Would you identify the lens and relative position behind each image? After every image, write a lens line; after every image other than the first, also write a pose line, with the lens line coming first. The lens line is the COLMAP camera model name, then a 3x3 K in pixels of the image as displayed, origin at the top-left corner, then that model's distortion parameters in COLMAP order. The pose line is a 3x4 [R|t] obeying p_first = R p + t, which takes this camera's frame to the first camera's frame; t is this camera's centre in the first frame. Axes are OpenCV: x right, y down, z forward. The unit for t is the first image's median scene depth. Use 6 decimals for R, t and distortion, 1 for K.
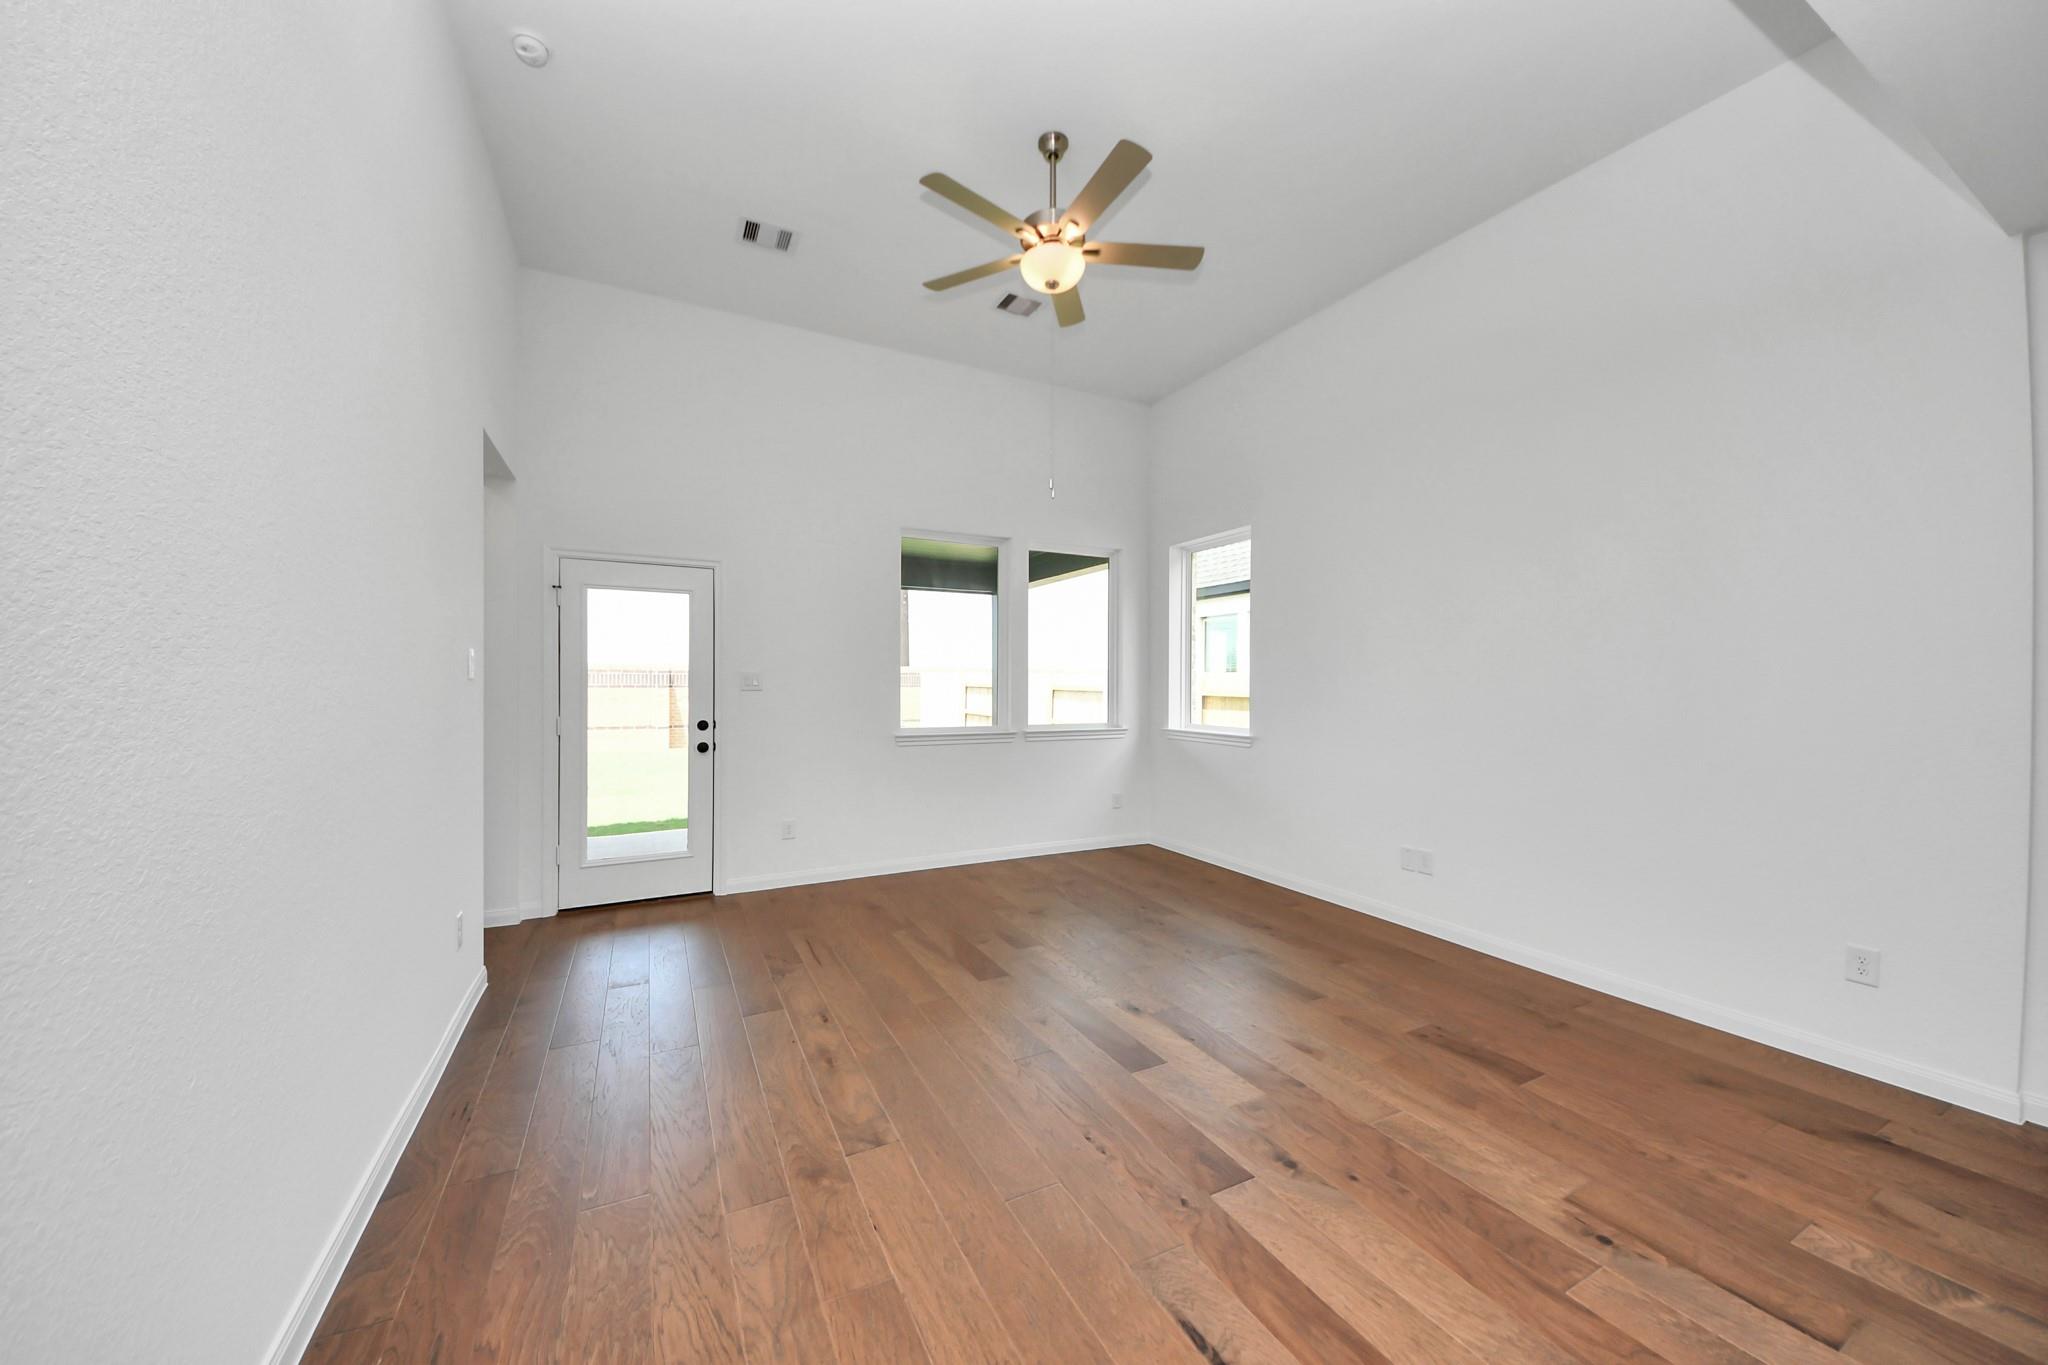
lens RADIAL K [[732.8, 0, 1008.3], [0, 732.8, 680.4], [0, 0, 1]] dist [0.023066, -0.013260]
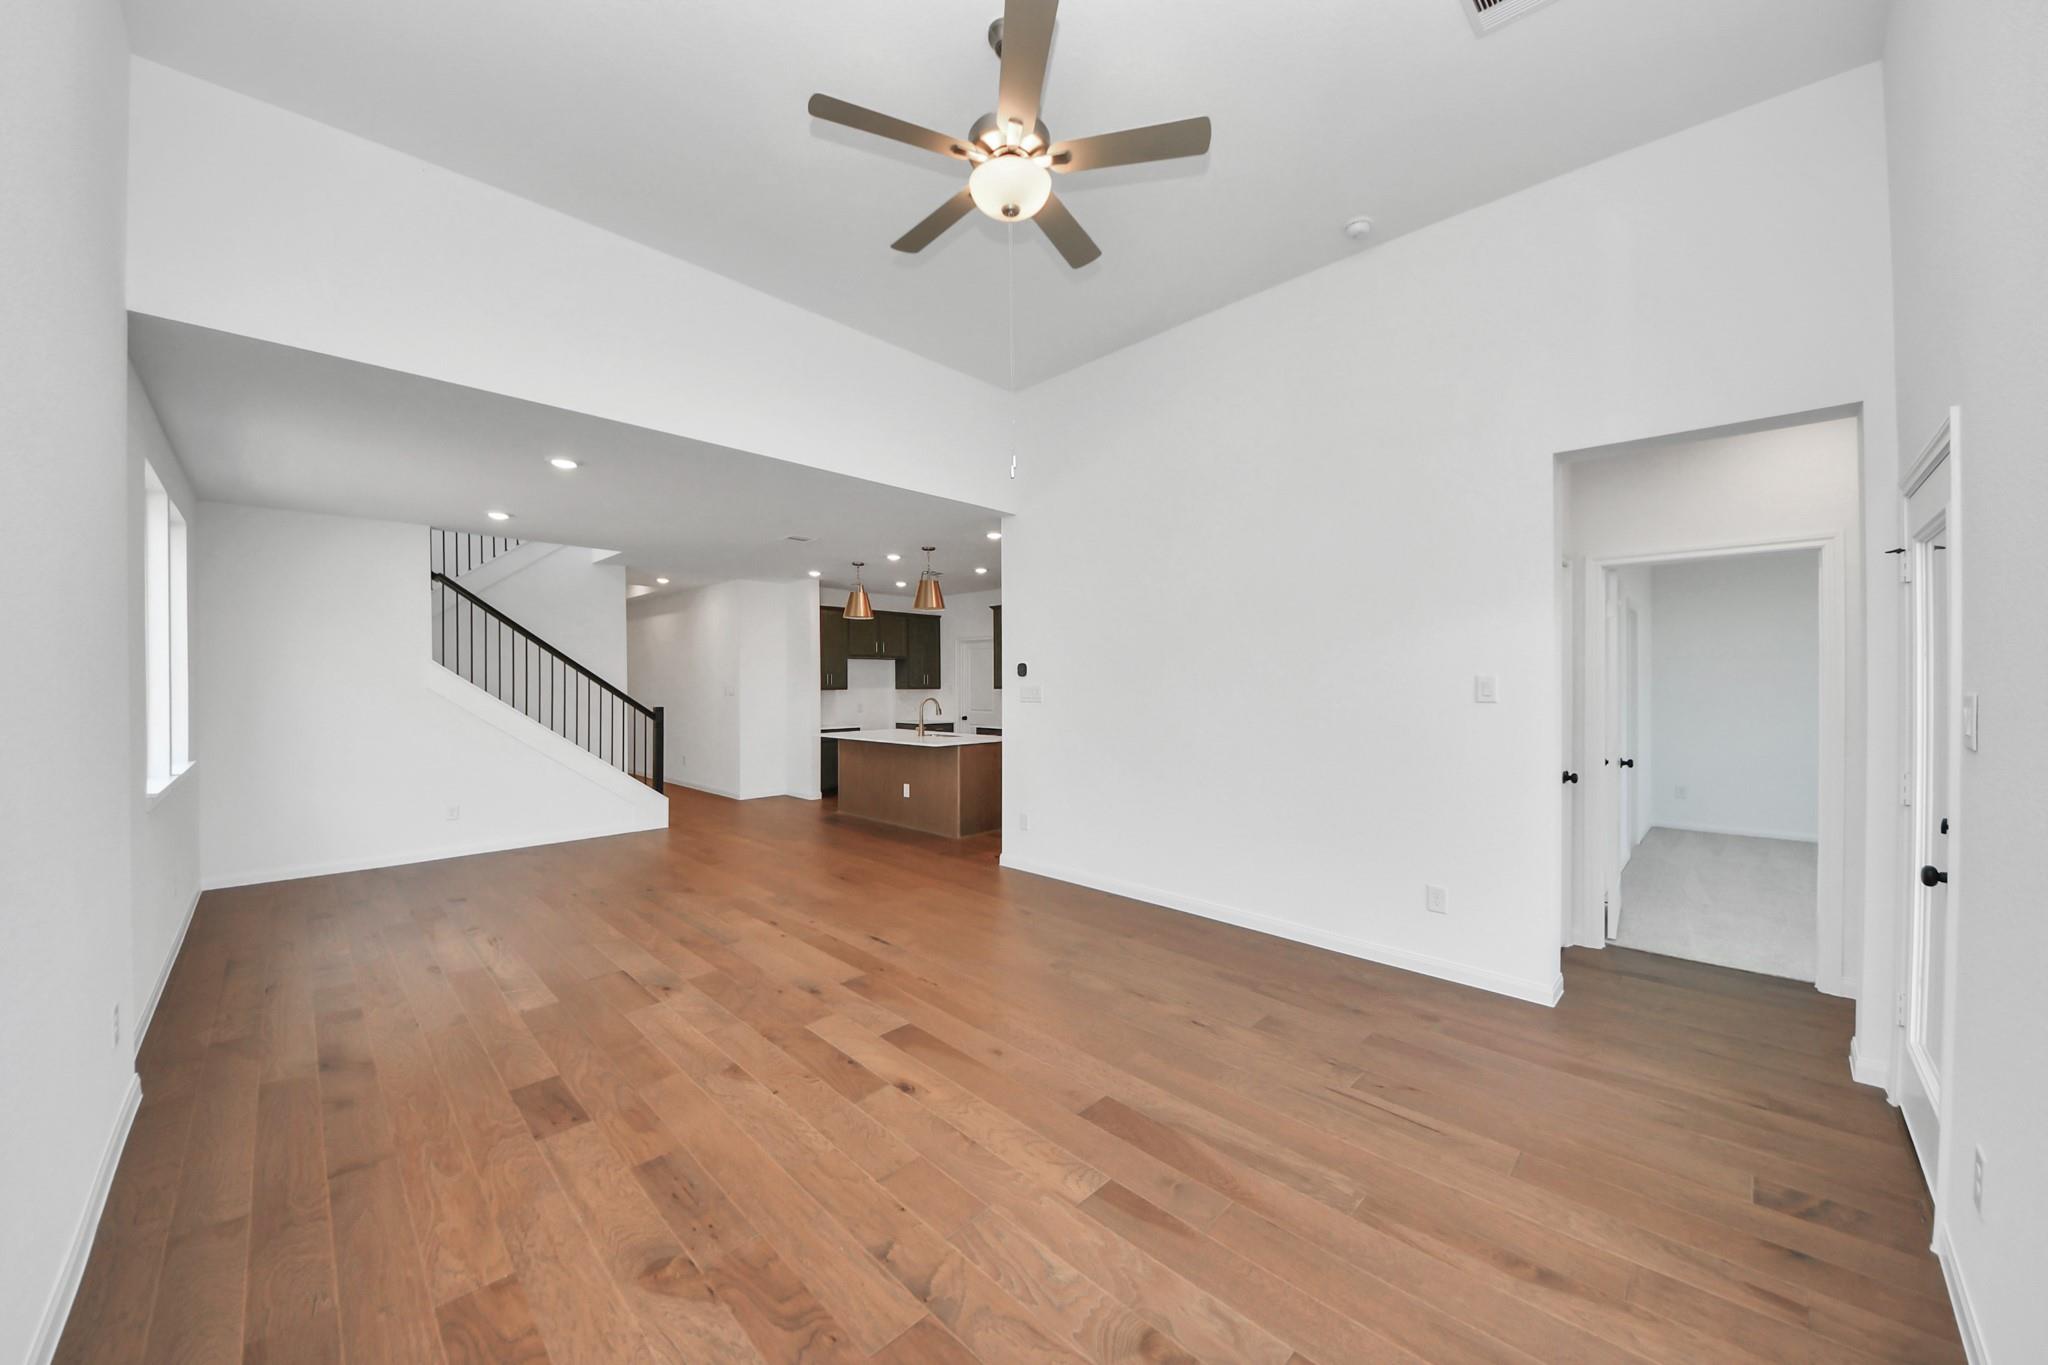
lens RADIAL K [[743.0, 0, 1011.1], [0, 743.0, 709.5], [0, 0, 1]] dist [0.000210, 0.000078]
pose [[-0.951751, 0.013634, -0.306569, 0.236003], [0.003167, 0.999396, 0.034614, -0.020607], [0.306856, 0.031973, -0.951219, 1.384797]]
